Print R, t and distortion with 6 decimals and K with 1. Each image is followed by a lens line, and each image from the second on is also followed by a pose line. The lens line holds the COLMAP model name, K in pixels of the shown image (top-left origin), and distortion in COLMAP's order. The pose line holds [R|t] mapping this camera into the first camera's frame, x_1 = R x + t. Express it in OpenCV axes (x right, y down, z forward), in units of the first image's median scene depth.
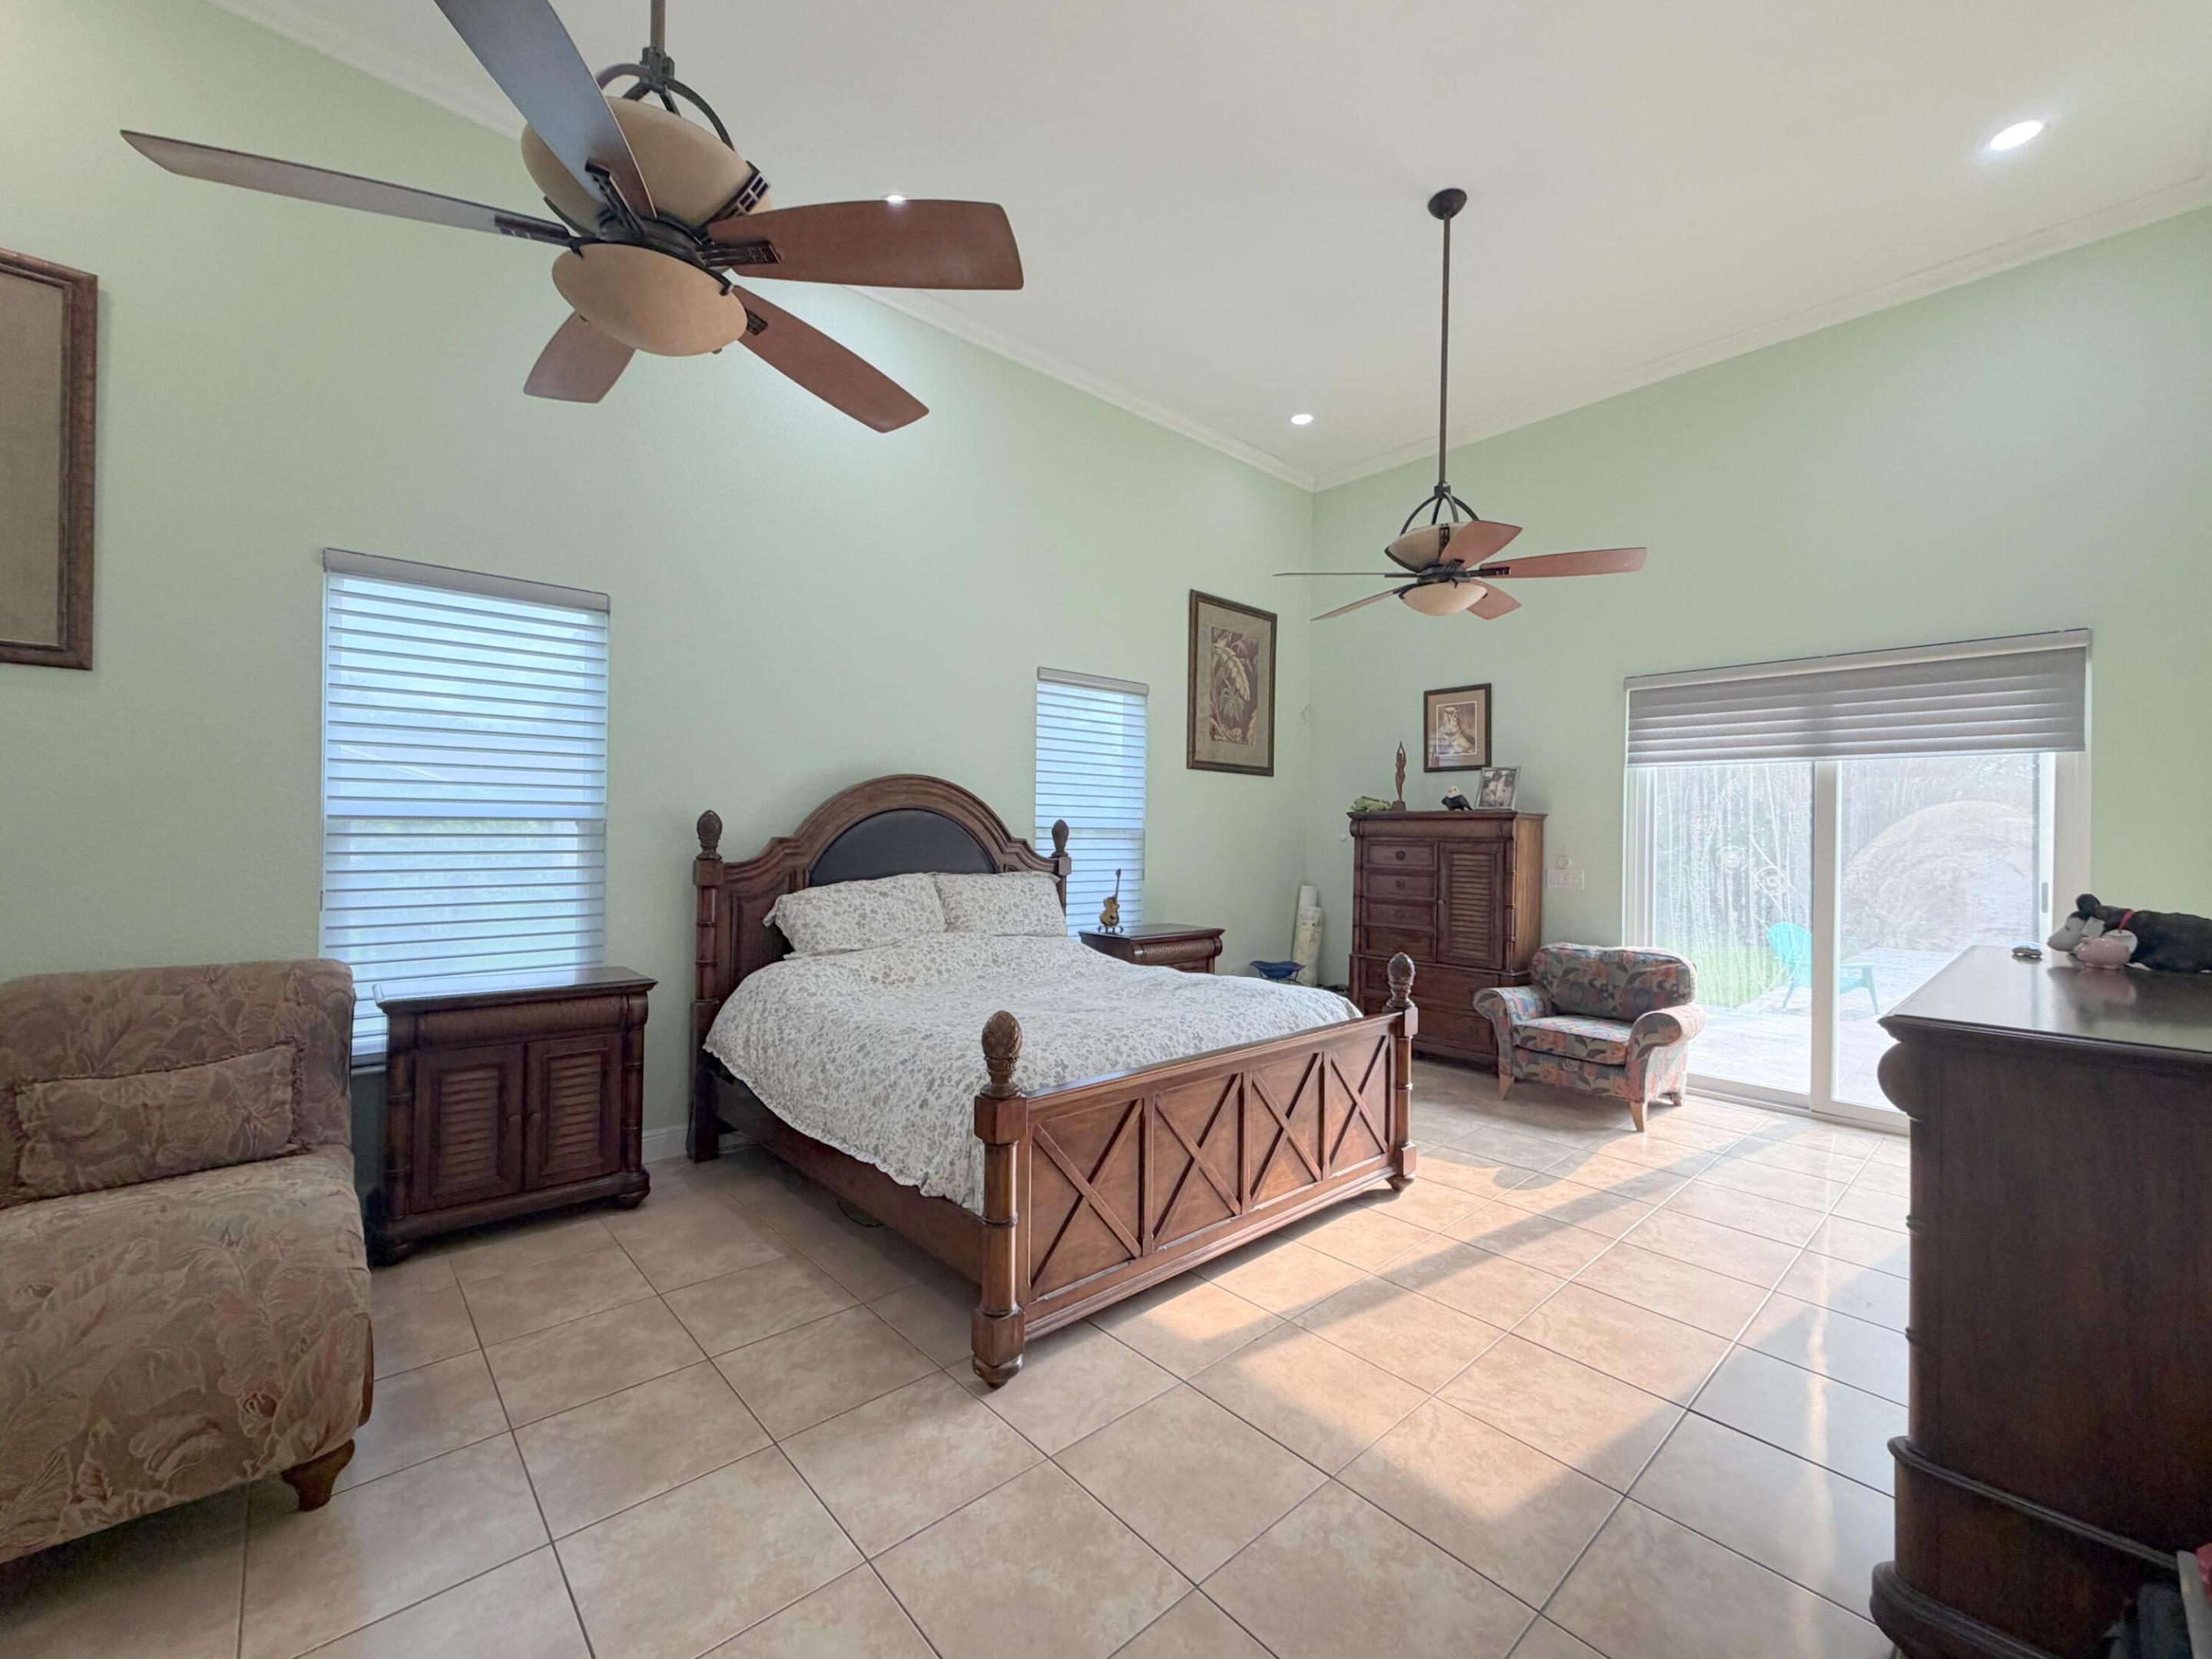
lens RADIAL K [[899.3, 0, 1101.1], [0, 899.3, 831.1], [0, 0, 1]] dist [-0.000661, -0.000095]
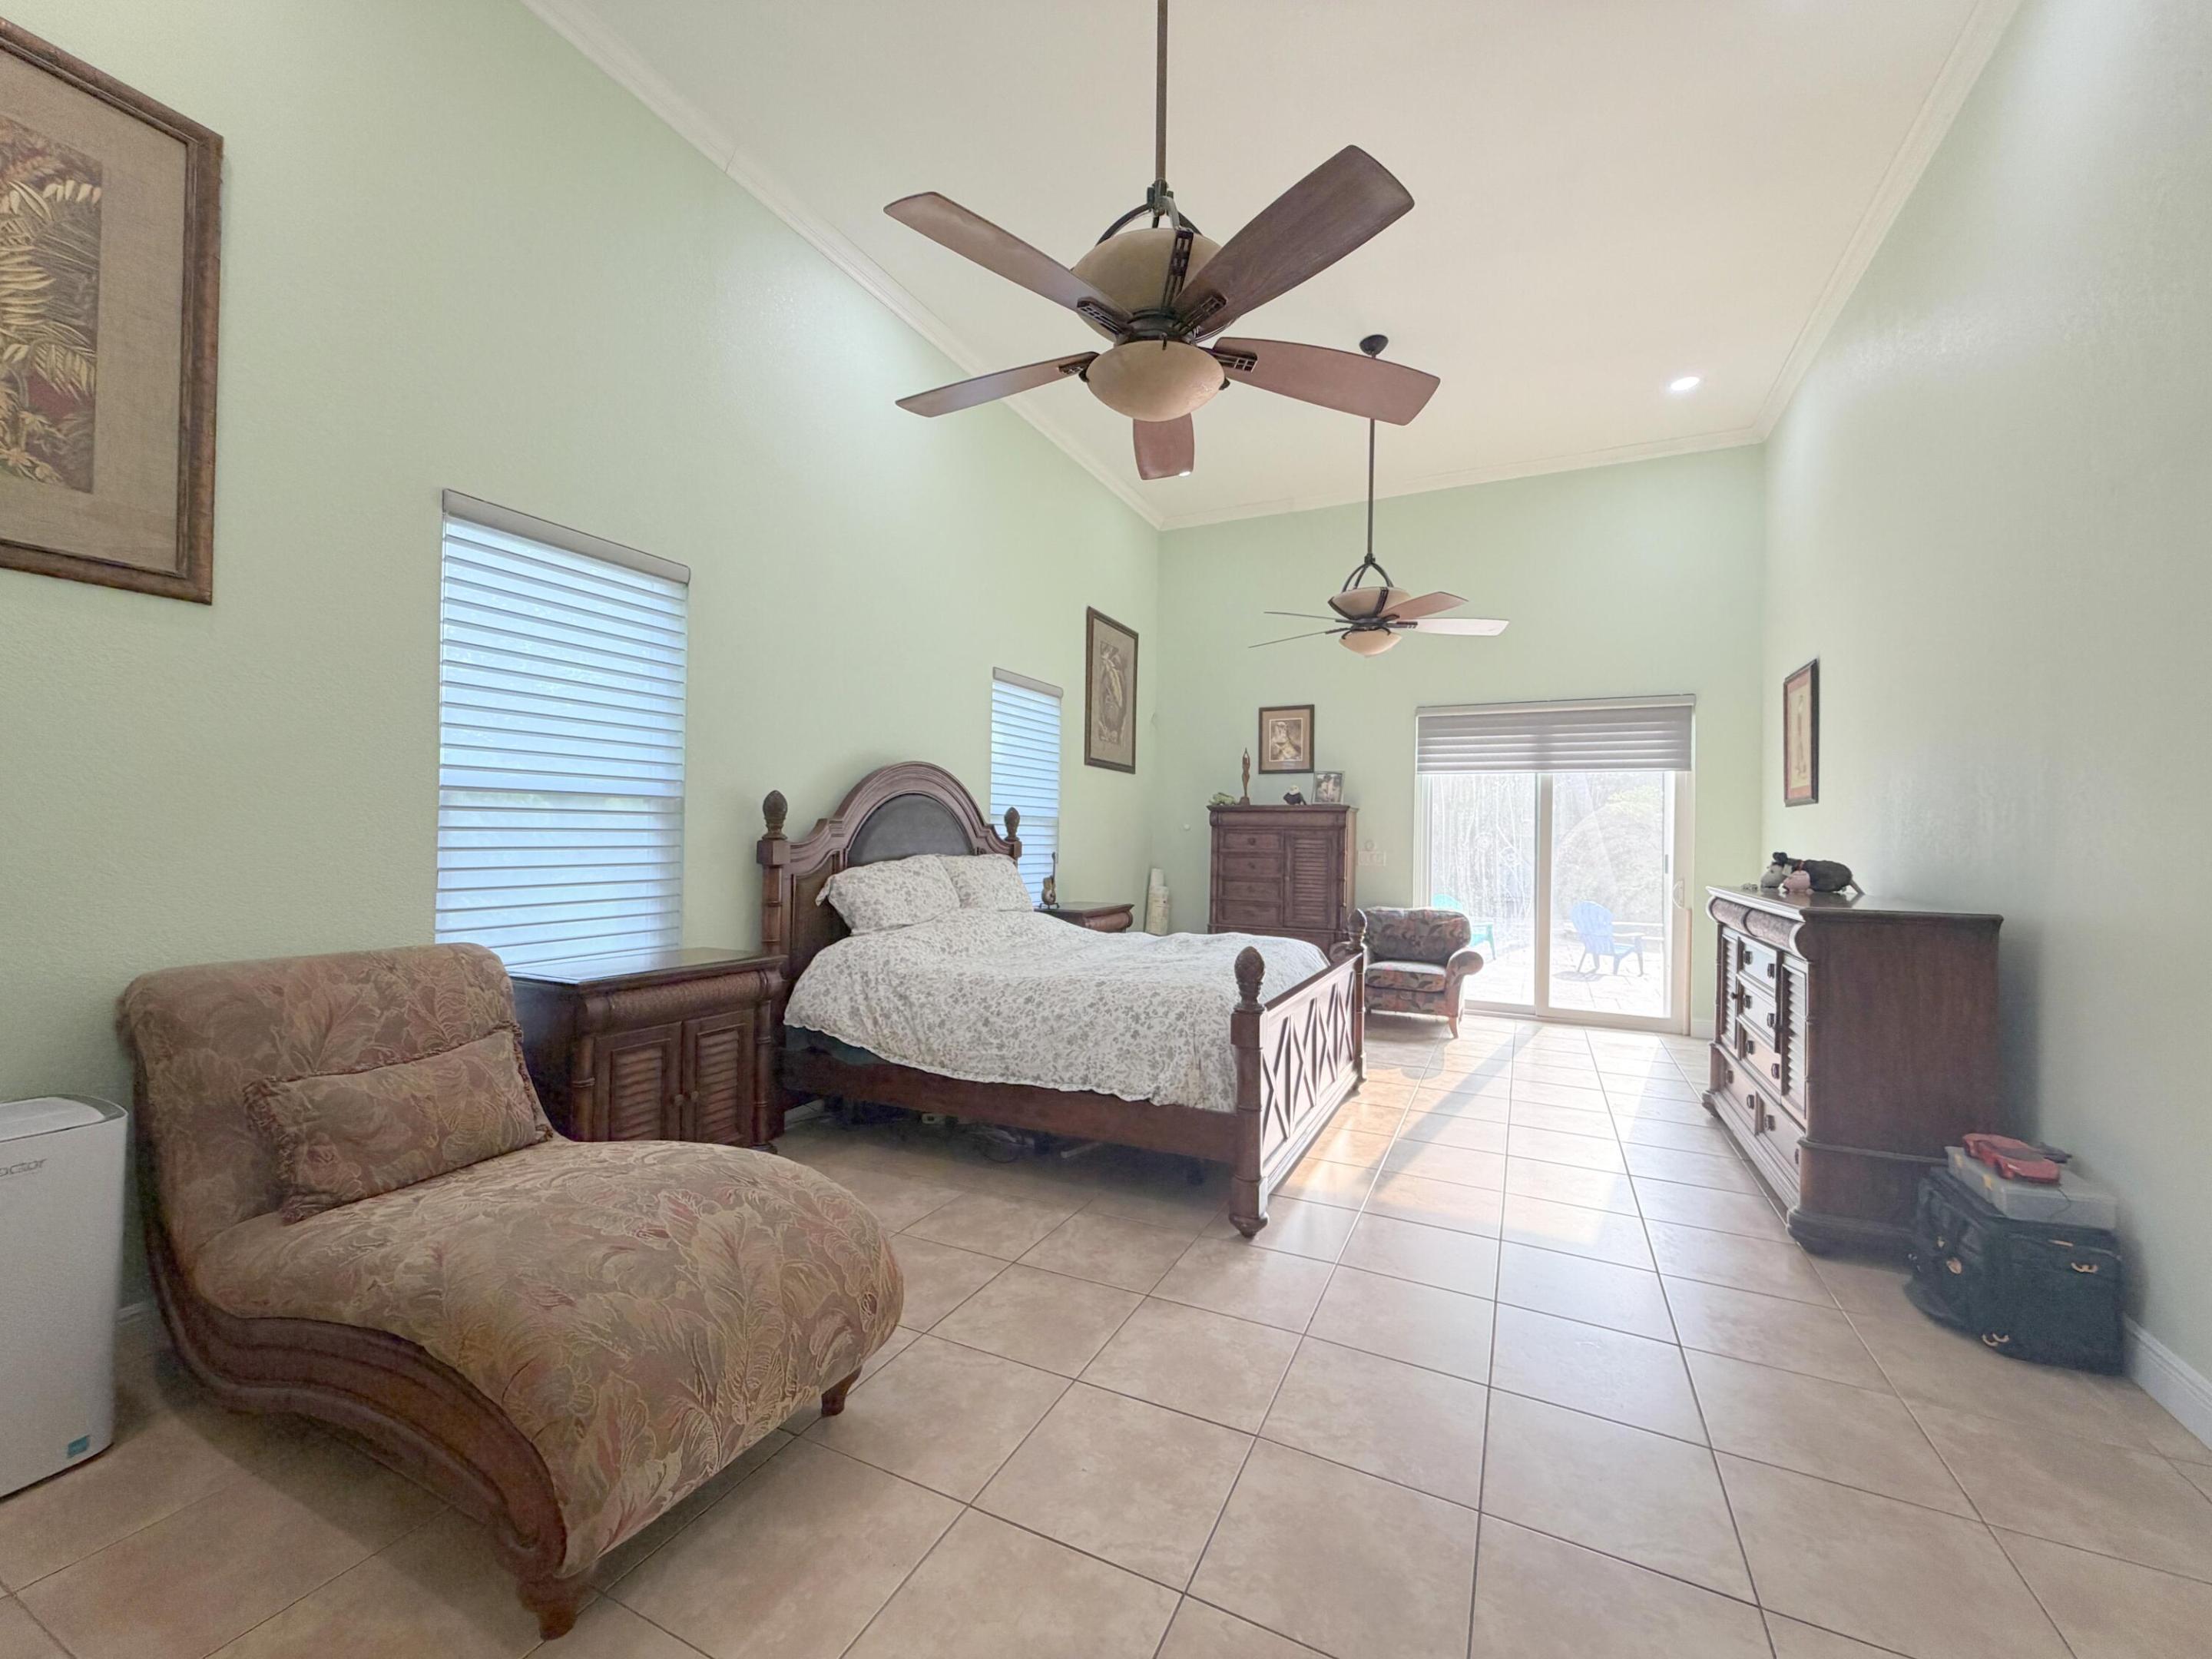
lens RADIAL K [[899.3, 0, 1083.2], [0, 899.3, 831.8], [0, 0, 1]] dist [-0.000661, -0.000095]
pose [[0.924912, 0.003085, 0.380168, -0.515538], [-0.003393, 0.999994, 0.000139, 0.022338], [-0.380165, -0.001418, 0.924917, -0.064885]]
